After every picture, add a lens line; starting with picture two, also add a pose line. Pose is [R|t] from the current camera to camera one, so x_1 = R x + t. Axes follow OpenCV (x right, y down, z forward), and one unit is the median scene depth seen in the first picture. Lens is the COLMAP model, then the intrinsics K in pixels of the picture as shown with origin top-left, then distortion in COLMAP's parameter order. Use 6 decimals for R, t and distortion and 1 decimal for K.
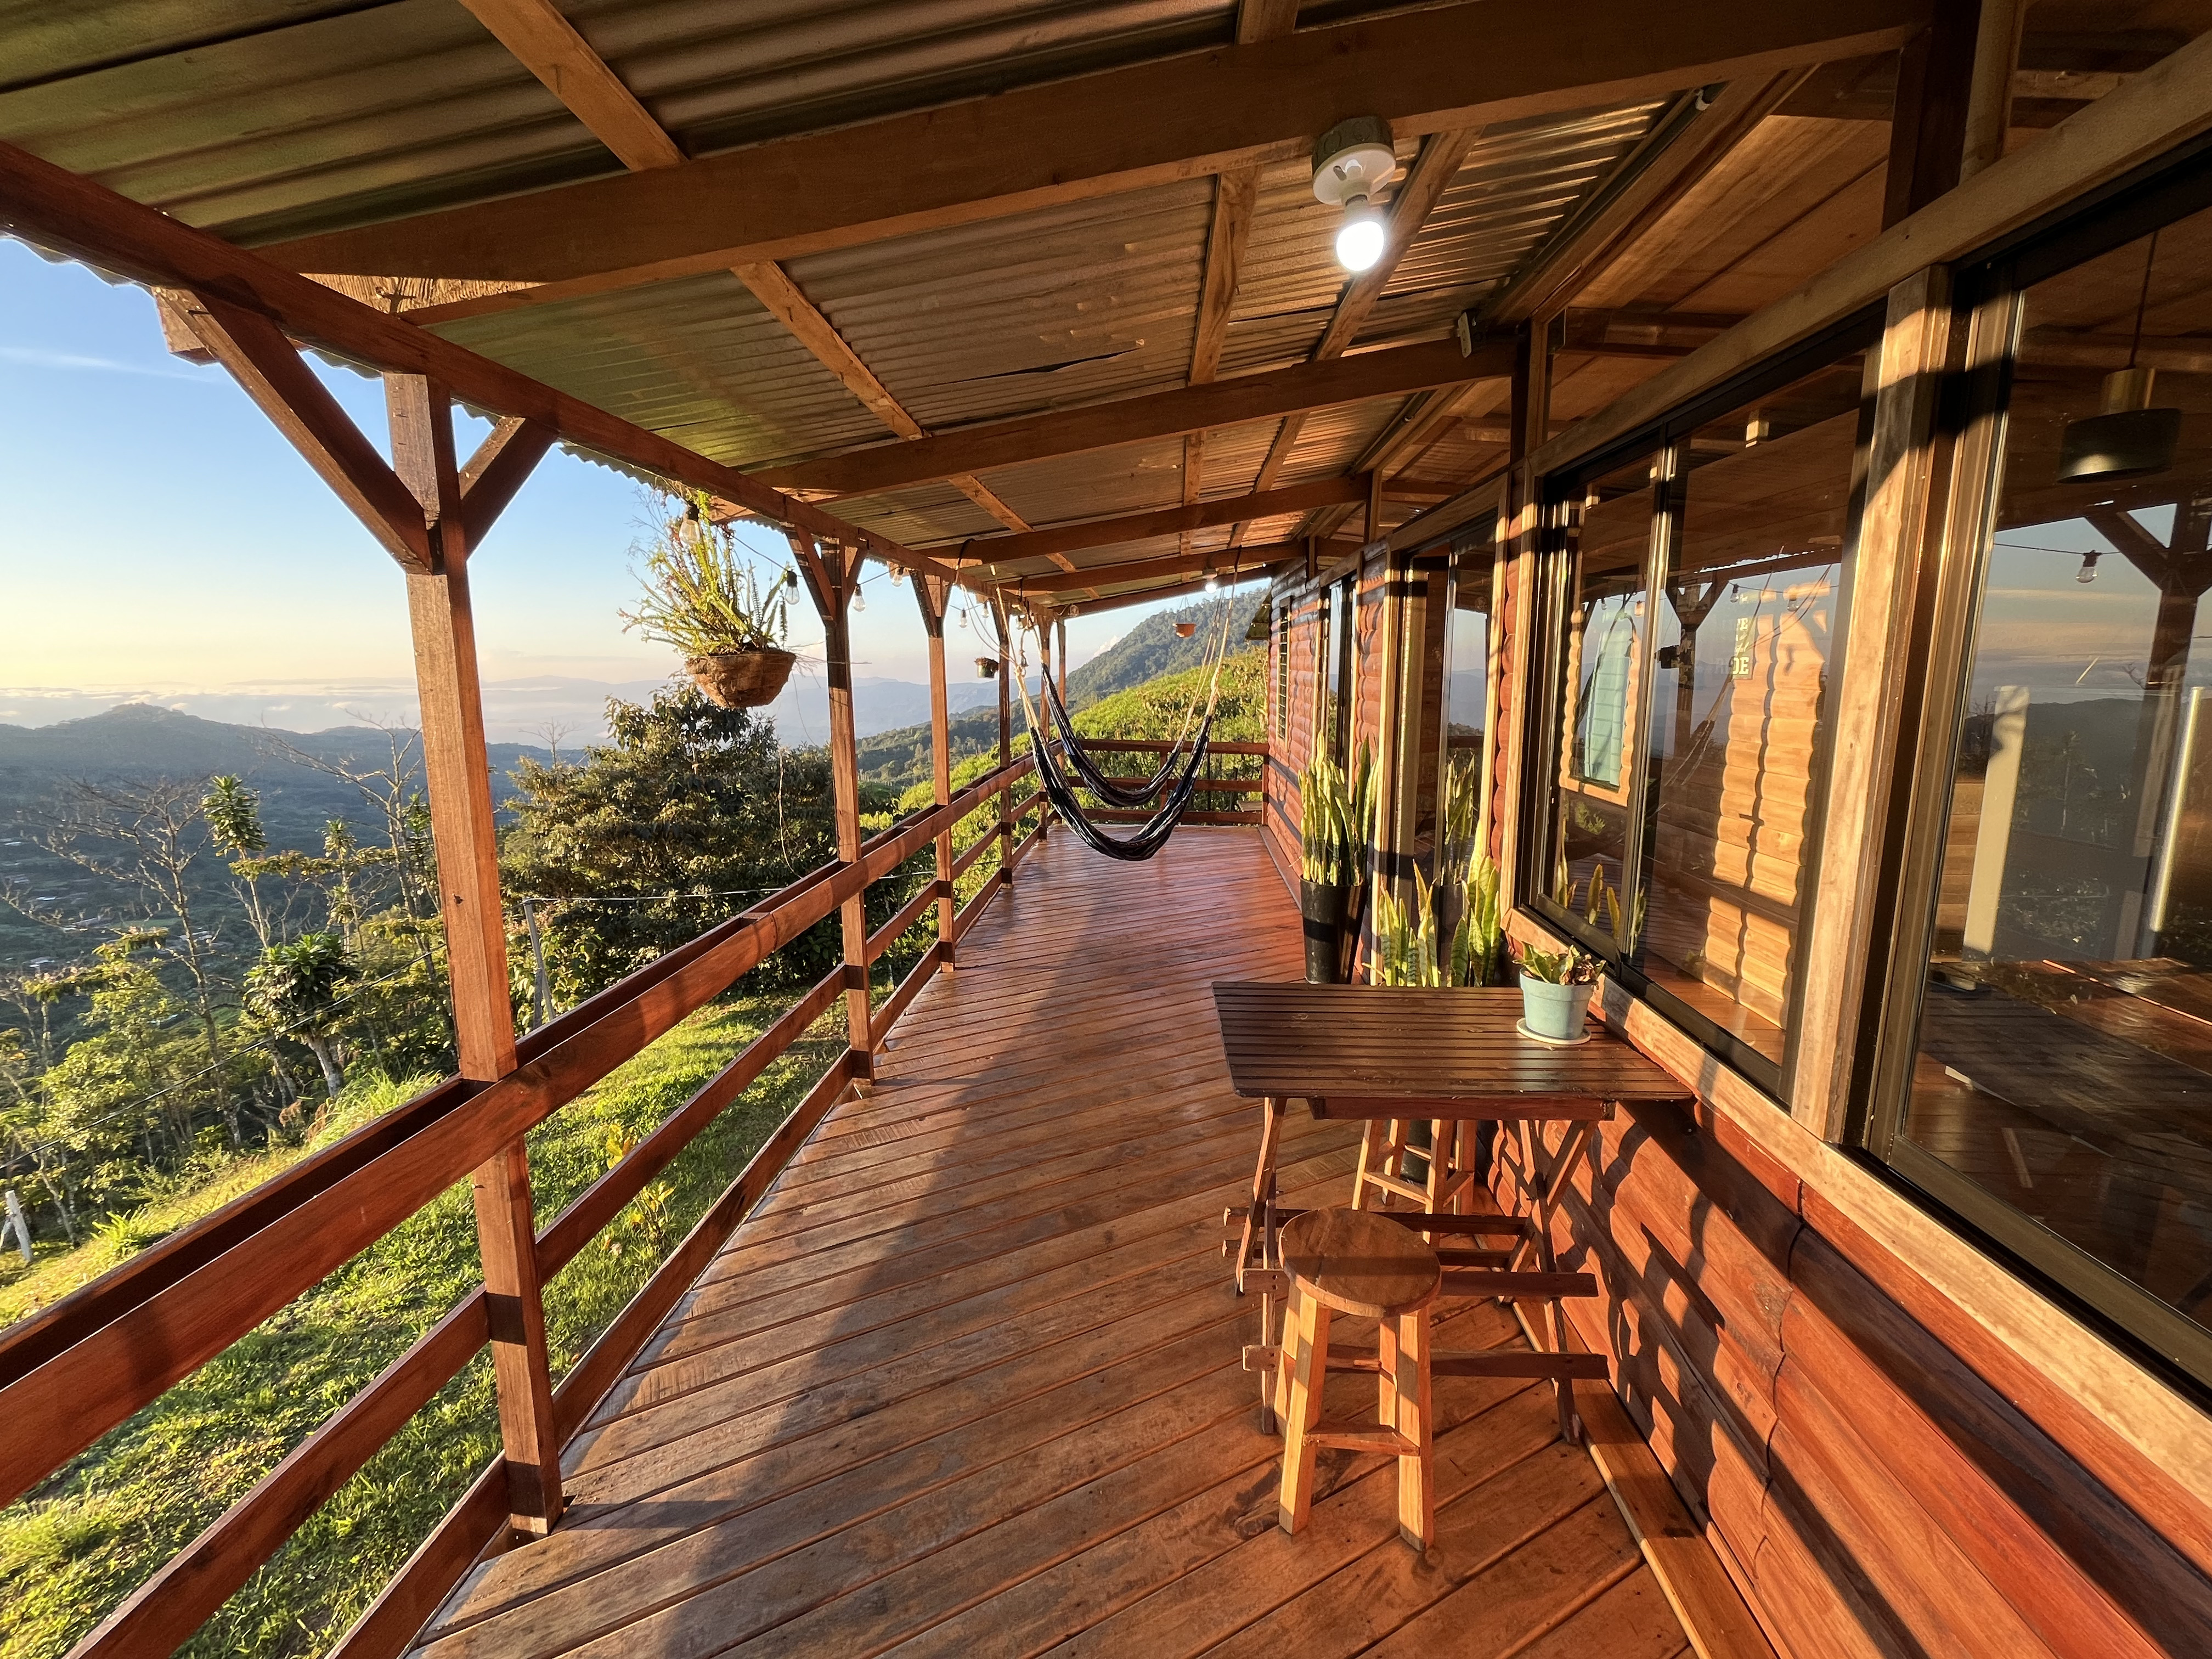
lens RADIAL K [[890.3, 0, 1103.2], [0, 890.3, 821.2], [0, 0, 1]] dist [-0.008983, 0.000094]
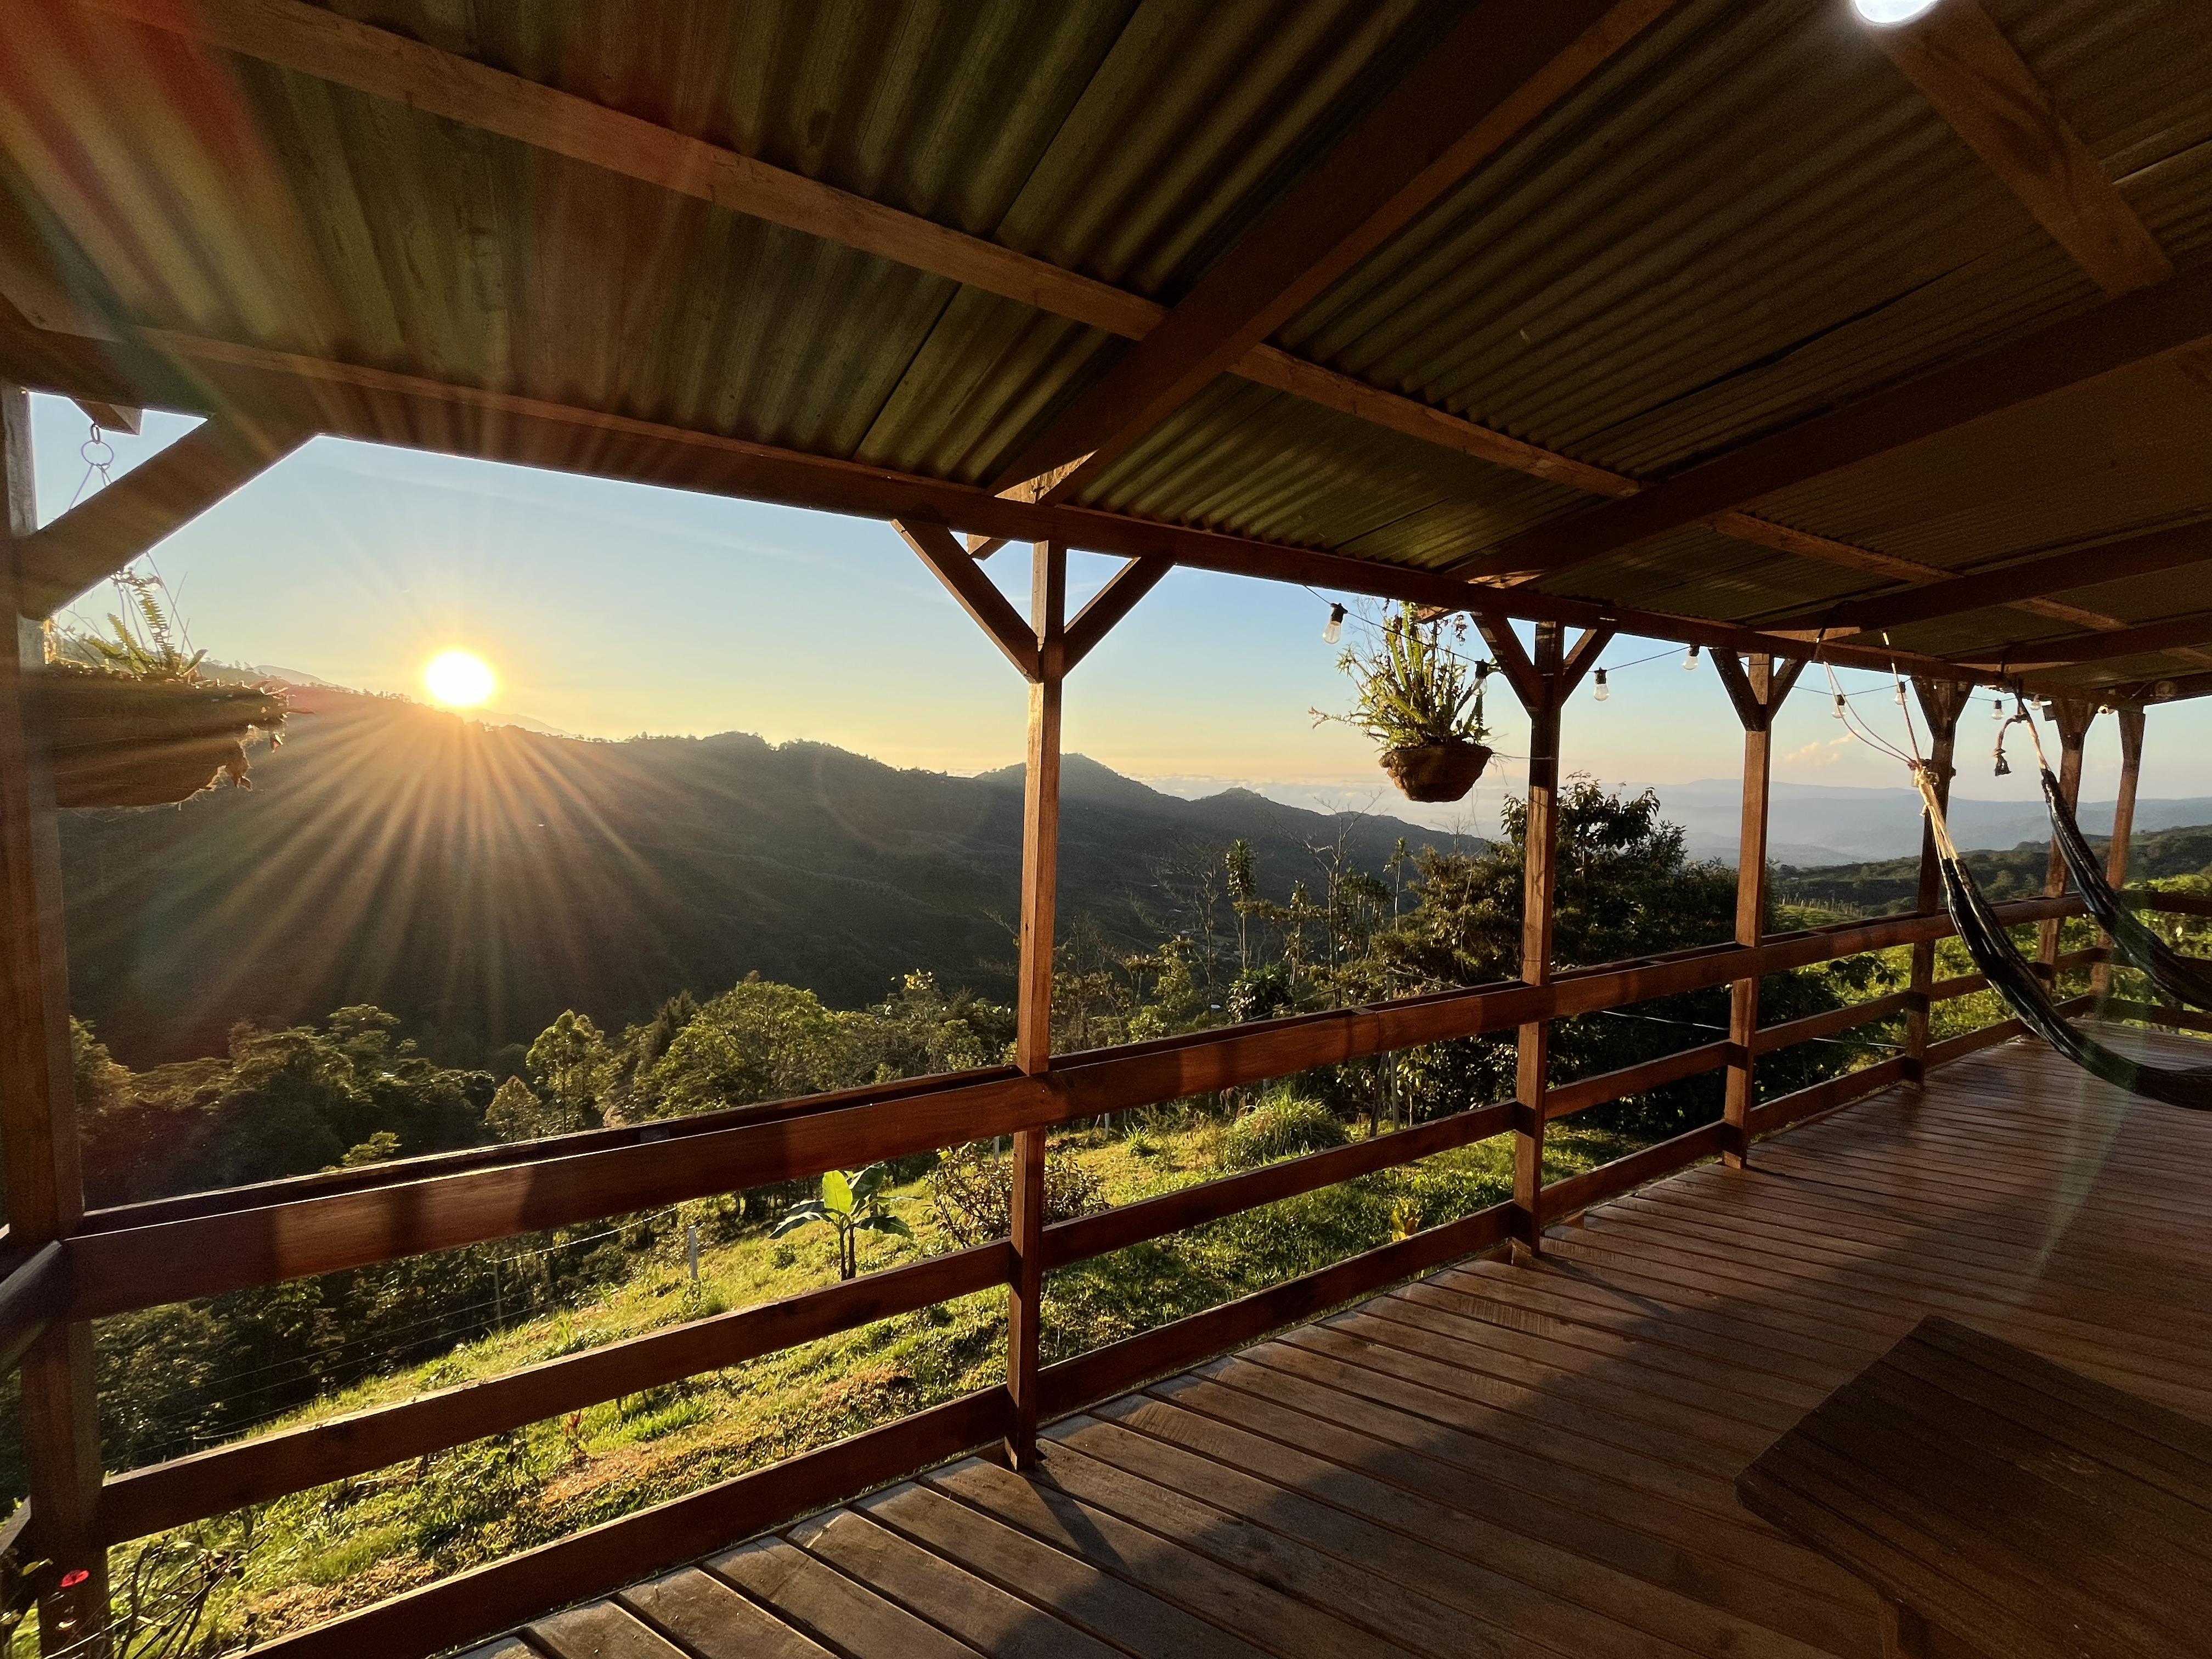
lens RADIAL K [[890.3, 0, 1103.2], [0, 890.3, 821.2], [0, 0, 1]] dist [-0.008983, 0.000094]
pose [[0.565985, 0.065830, -0.821783, 0.122209], [-0.158257, 0.986944, -0.029936, -0.013242], [0.809083, 0.146996, 0.569014, 0.097255]]
